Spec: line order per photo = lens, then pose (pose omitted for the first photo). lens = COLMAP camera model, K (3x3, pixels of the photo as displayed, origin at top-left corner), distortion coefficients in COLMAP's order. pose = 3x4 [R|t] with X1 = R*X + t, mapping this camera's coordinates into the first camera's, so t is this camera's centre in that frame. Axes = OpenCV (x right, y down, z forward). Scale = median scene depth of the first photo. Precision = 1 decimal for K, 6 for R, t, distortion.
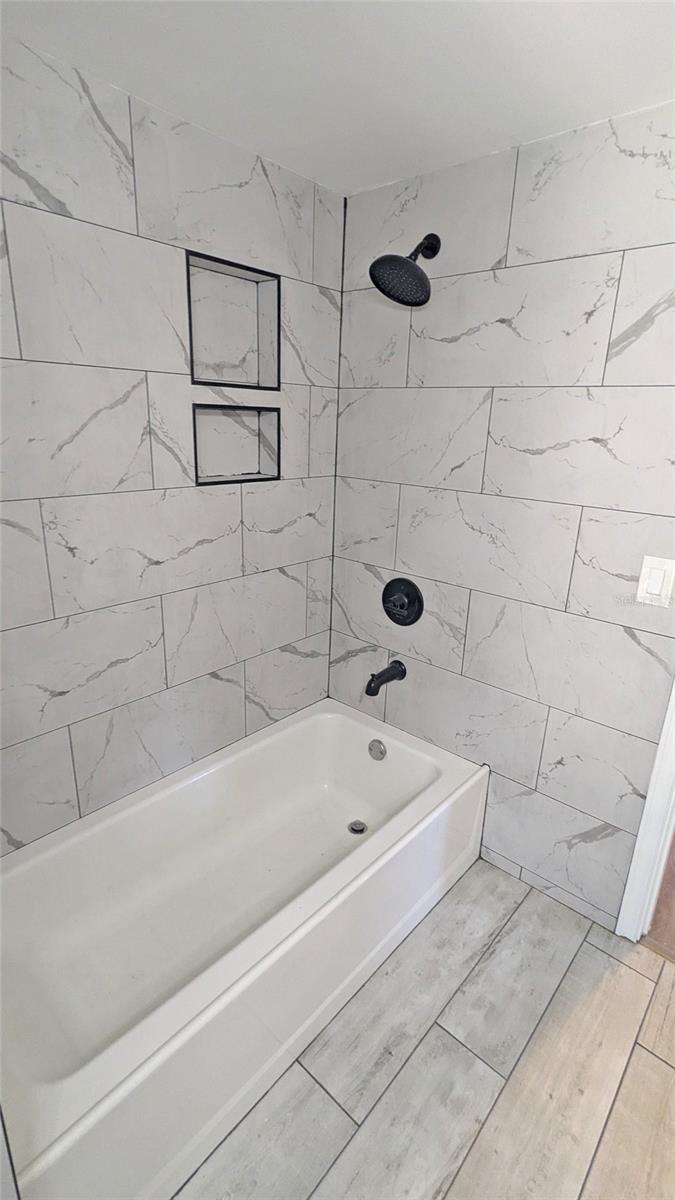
lens RADIAL K [[564.6, 0, 338.4], [0, 564.6, 601.1], [0, 0, 1]] dist [-0.003682, -0.000317]
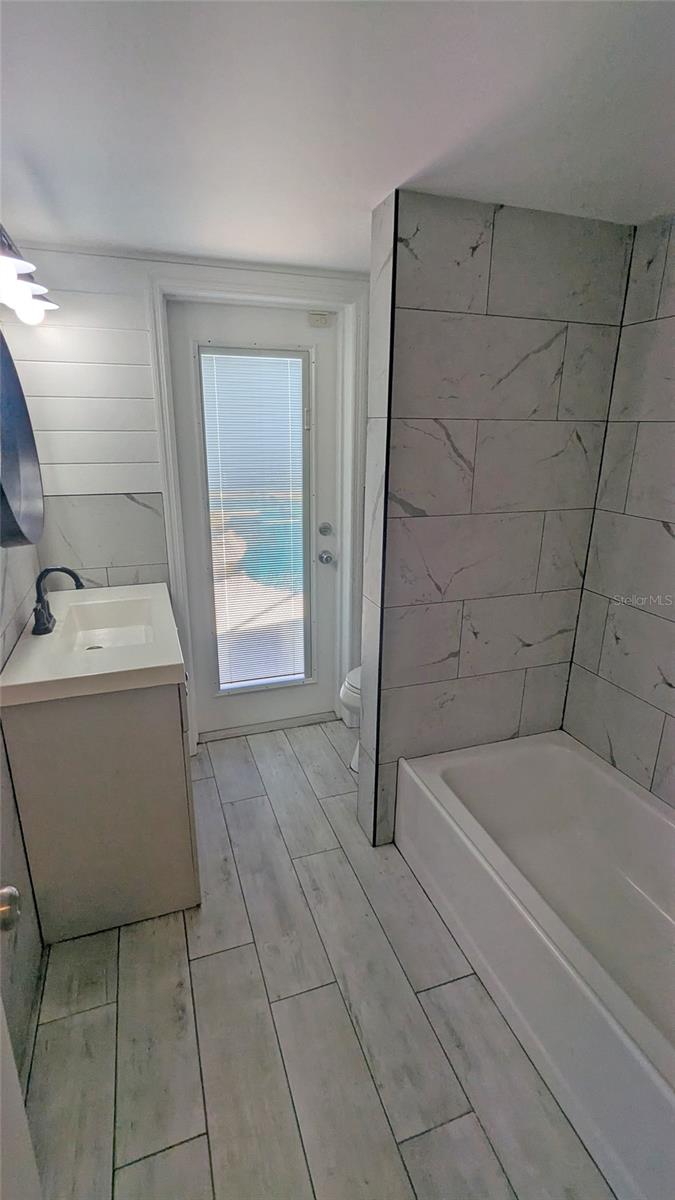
lens RADIAL K [[564.6, 0, 338.4], [0, 564.6, 601.1], [0, 0, 1]] dist [-0.003682, -0.000317]
pose [[-0.486975, 0.225803, -0.843723, 0.950890], [-0.292227, 0.868208, 0.401022, -0.306958], [0.823079, 0.441847, -0.356810, 0.852390]]
